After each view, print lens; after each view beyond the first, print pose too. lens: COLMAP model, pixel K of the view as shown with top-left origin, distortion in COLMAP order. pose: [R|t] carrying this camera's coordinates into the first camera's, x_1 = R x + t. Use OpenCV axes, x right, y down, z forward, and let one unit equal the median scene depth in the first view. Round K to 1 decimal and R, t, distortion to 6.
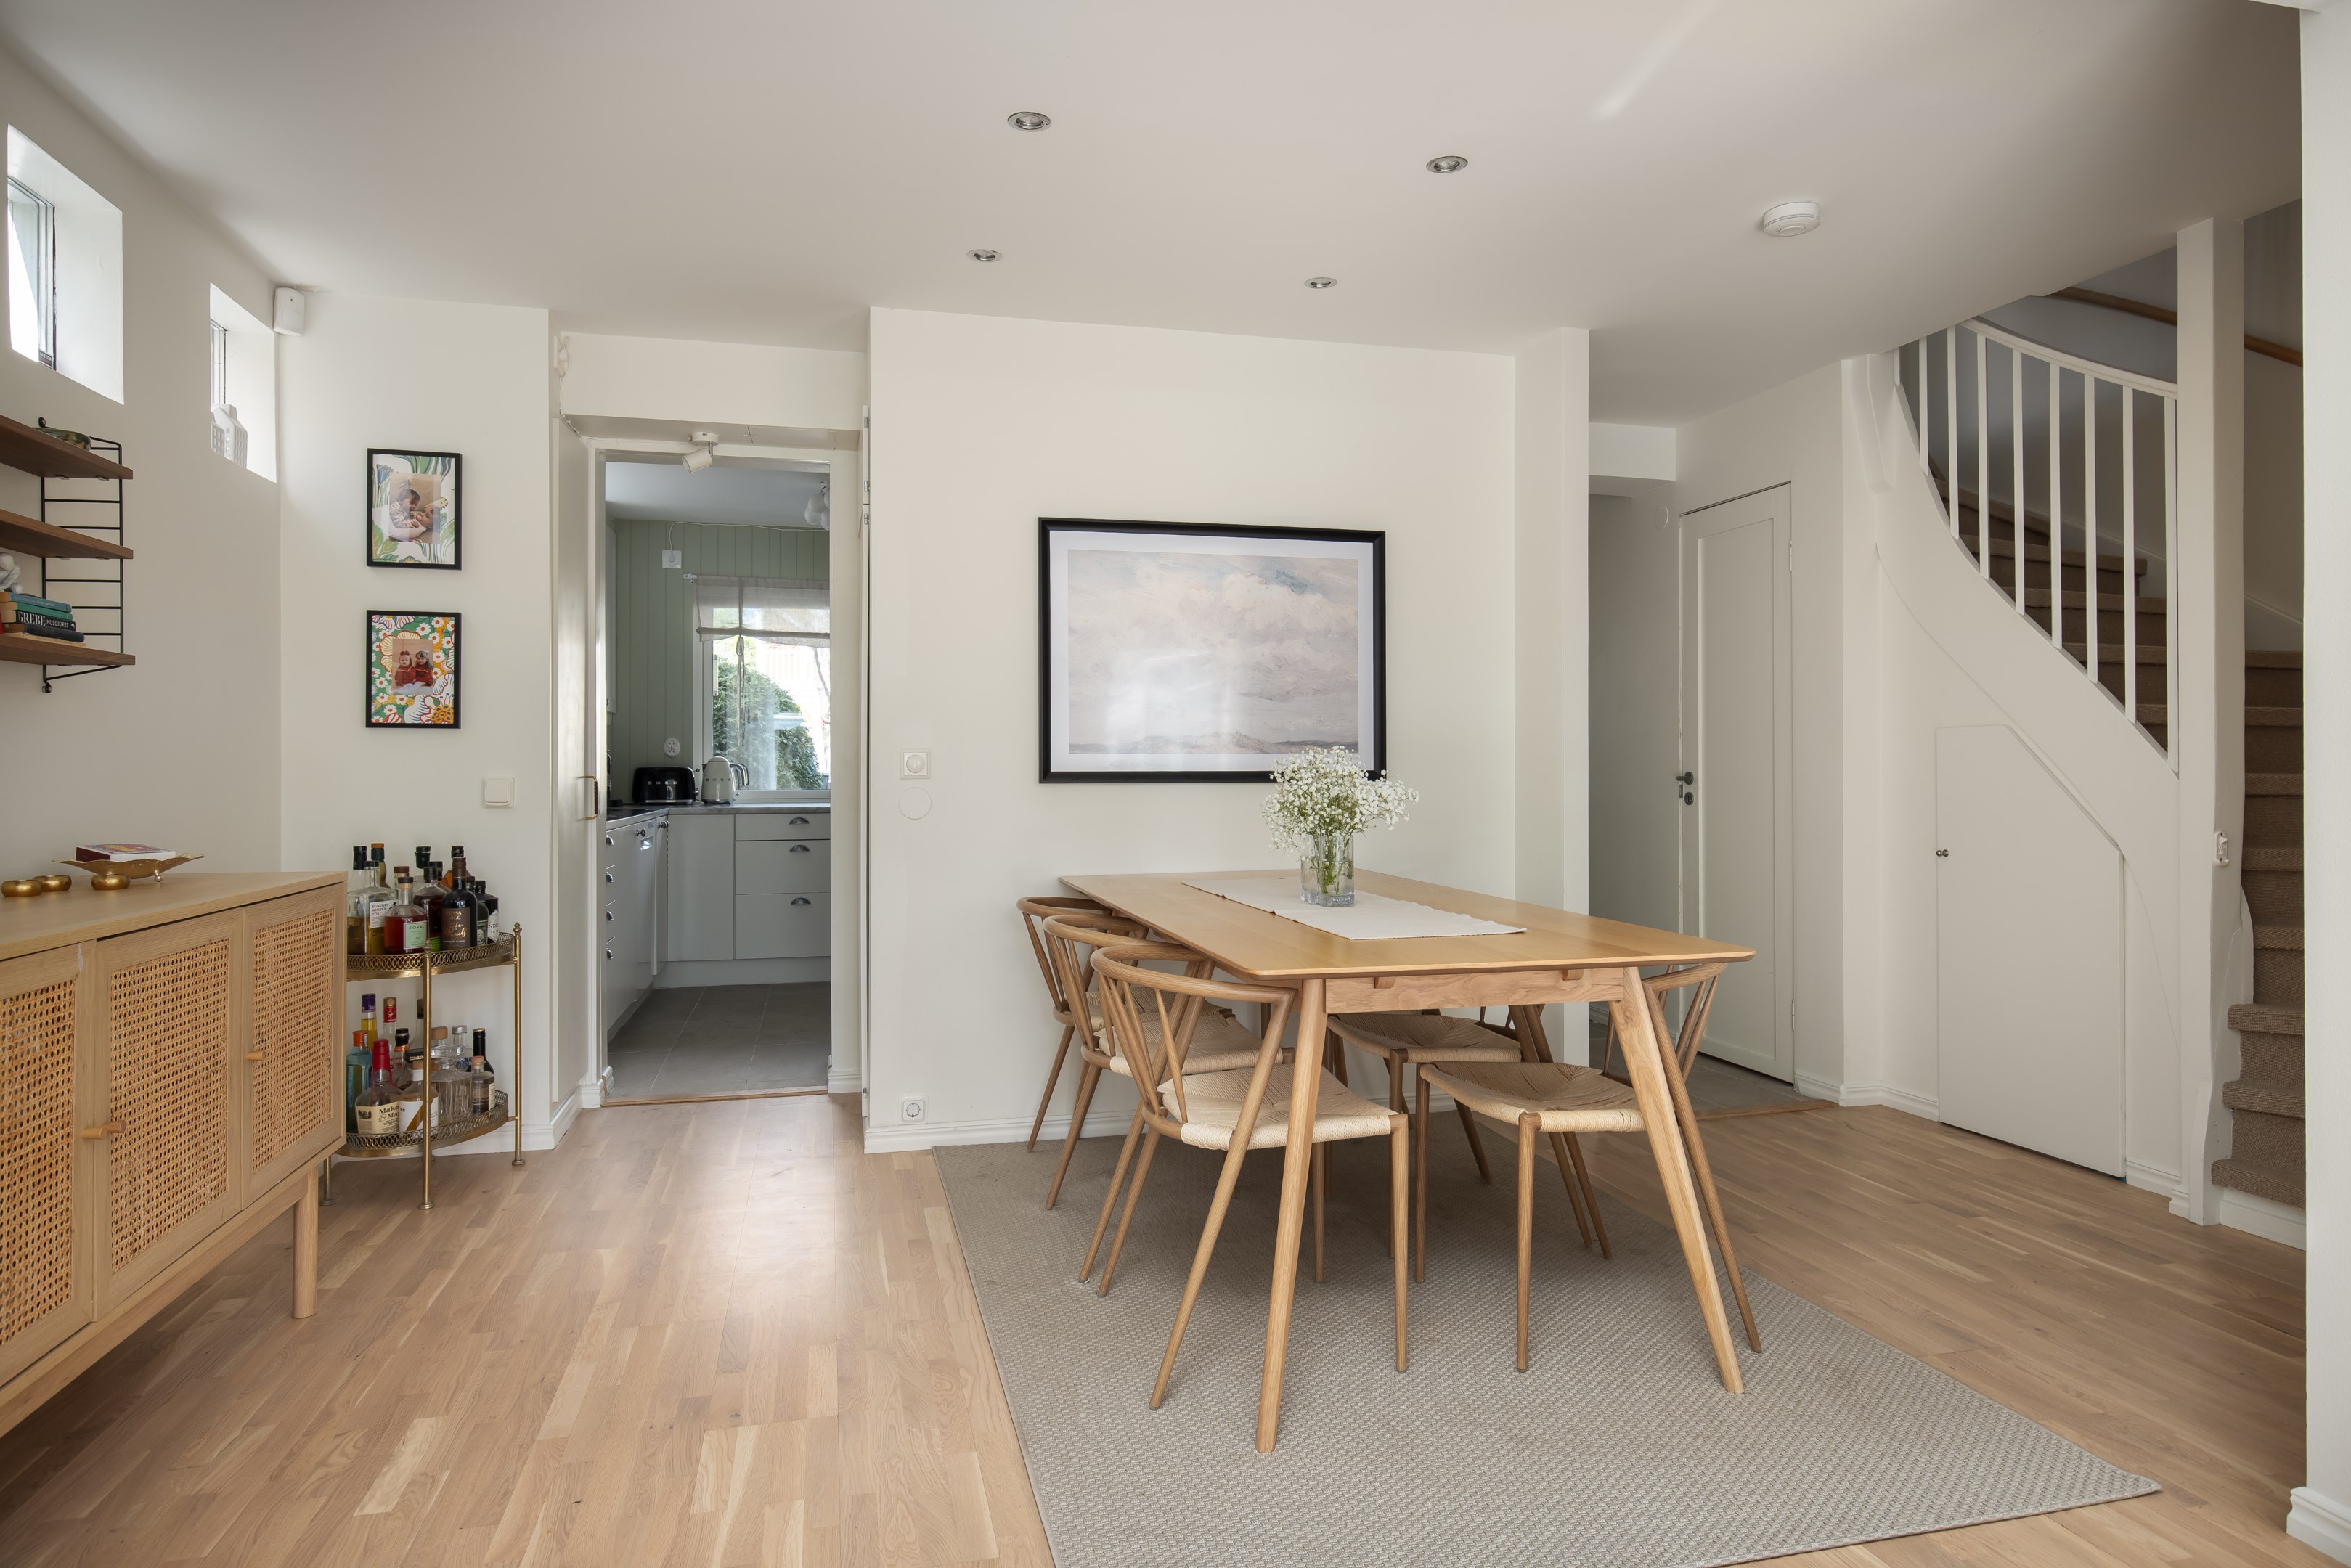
lens RADIAL K [[1401.5, 0, 1183.7], [0, 1401.5, 768.9], [0, 0, 1]] dist [0.001734, 0.000032]
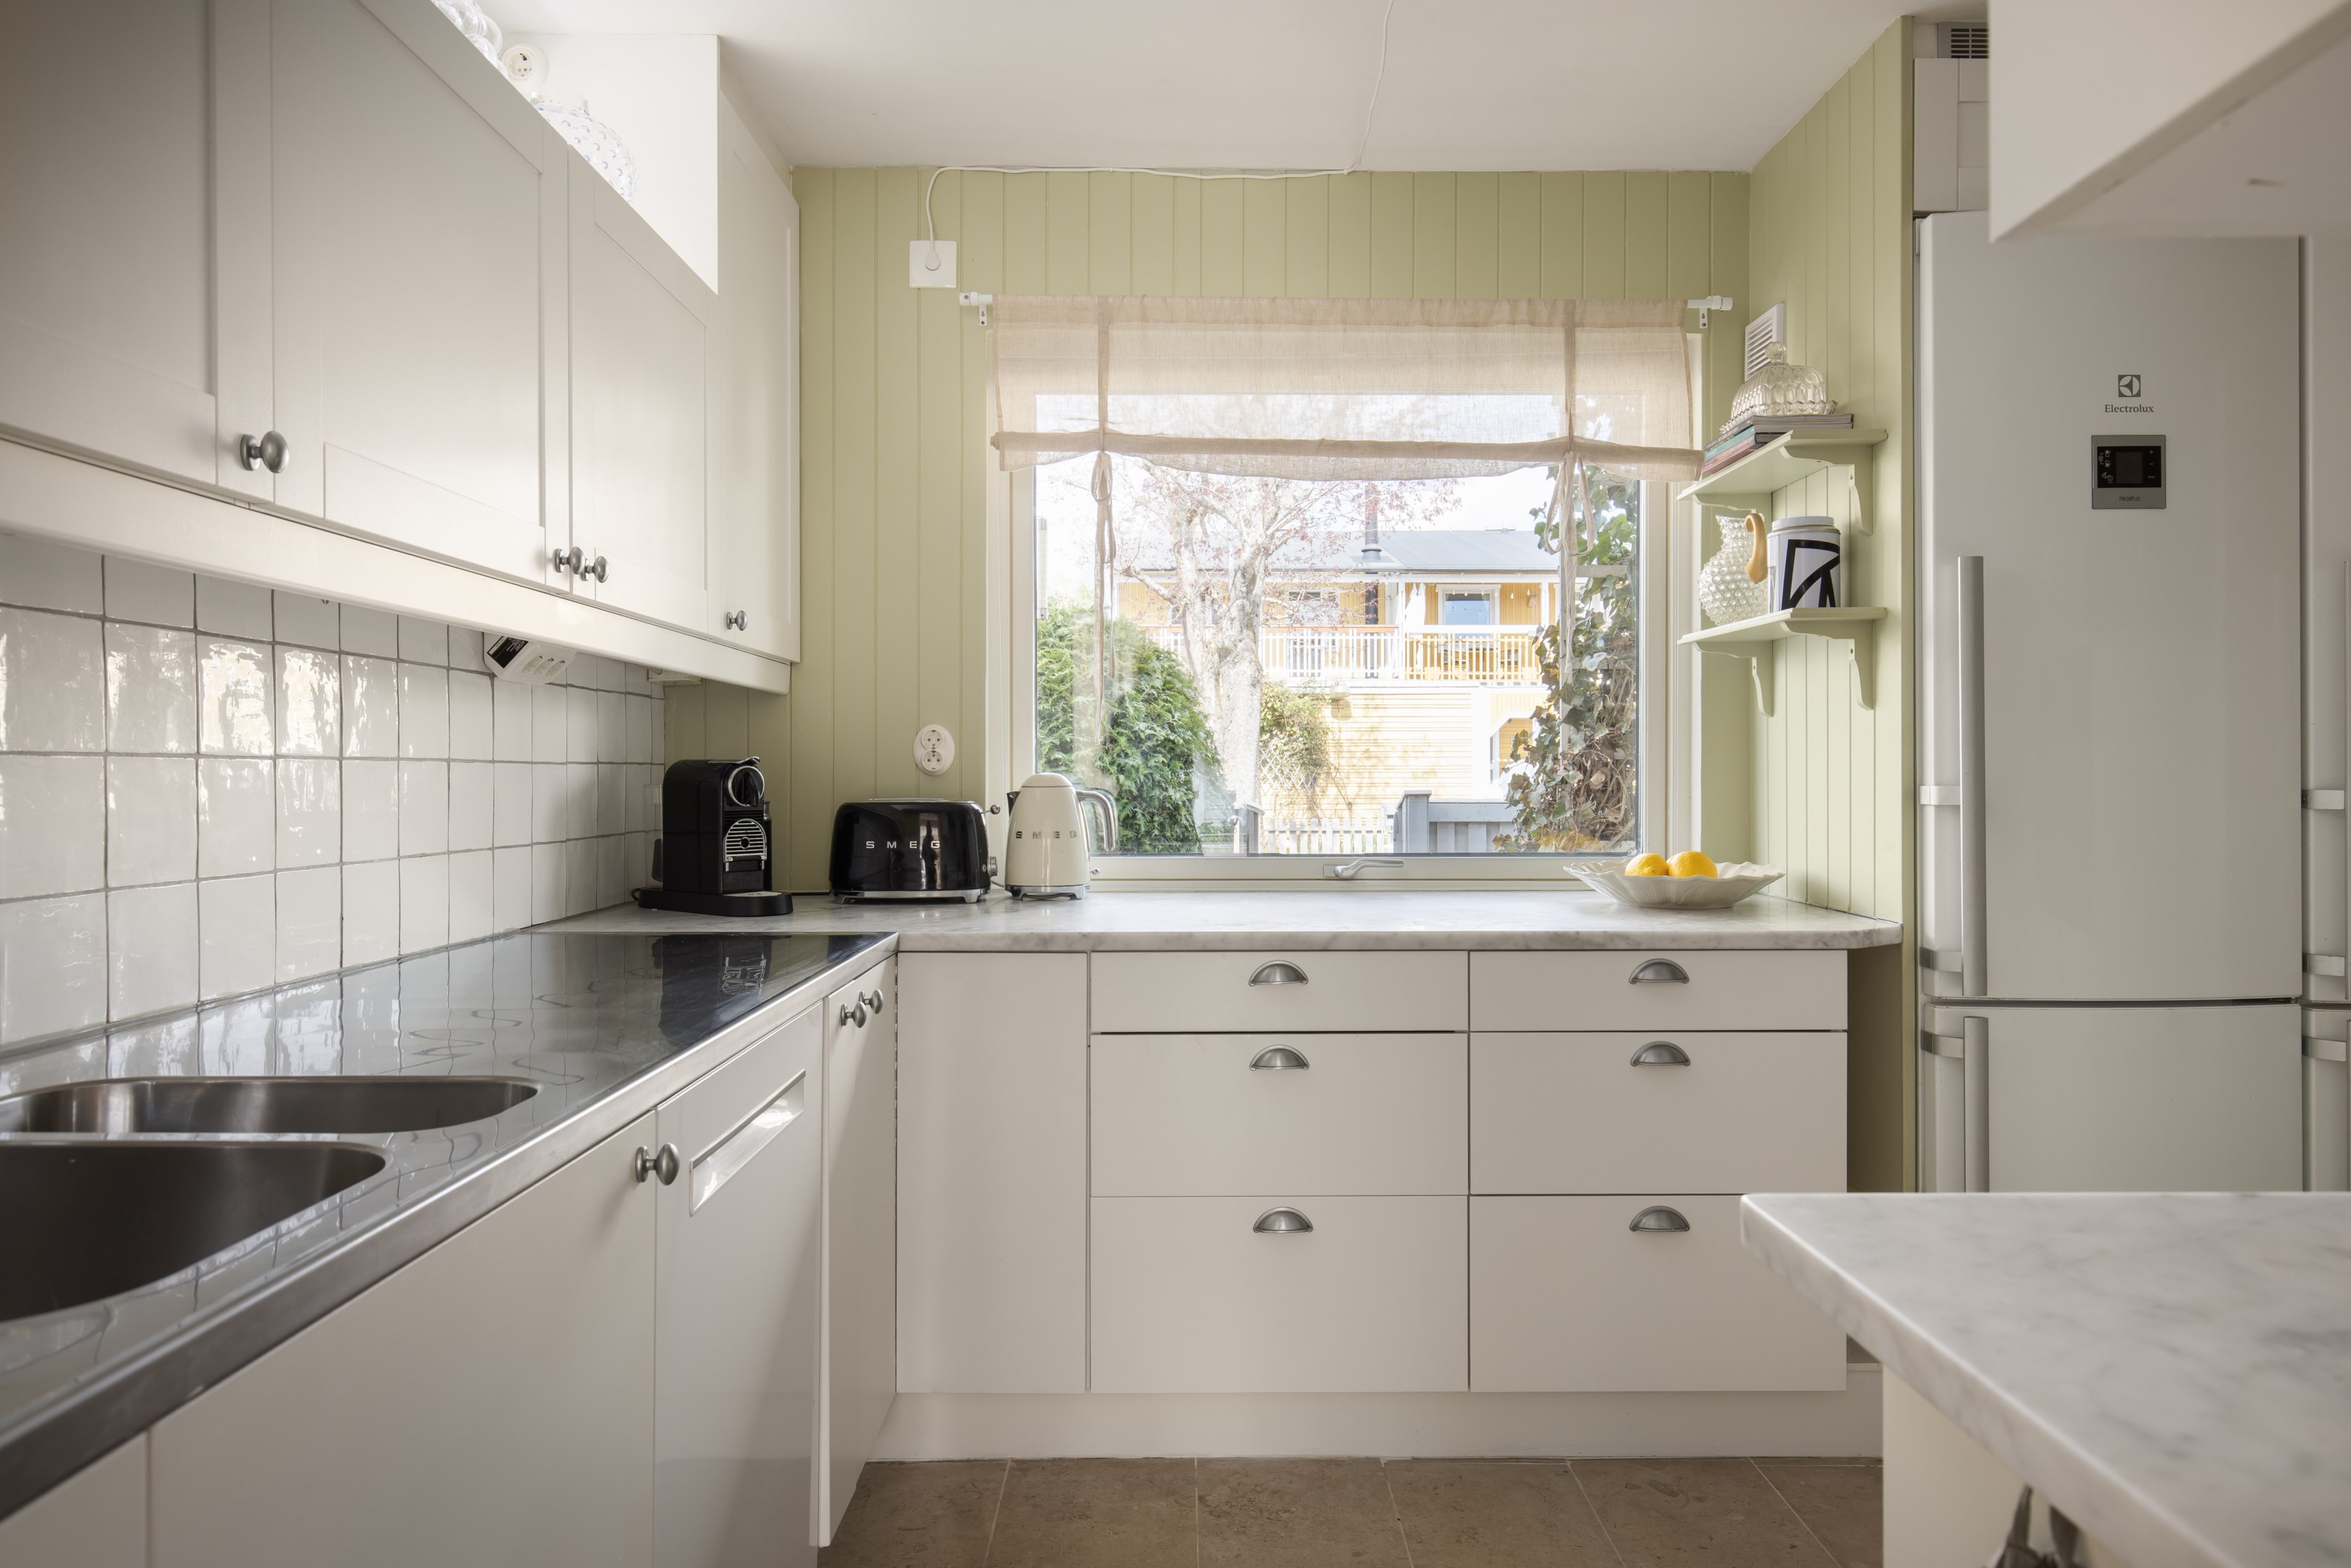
lens RADIAL K [[1488.4, 0, 1175.9], [0, 1488.4, 782.2], [0, 0, 1]] dist [0.001370, 0.000048]
pose [[0.968960, 0.000452, -0.247218, -0.199543], [0.000990, 0.999983, 0.005709, -0.008652], [0.247216, -0.005776, 0.968943, 0.620831]]
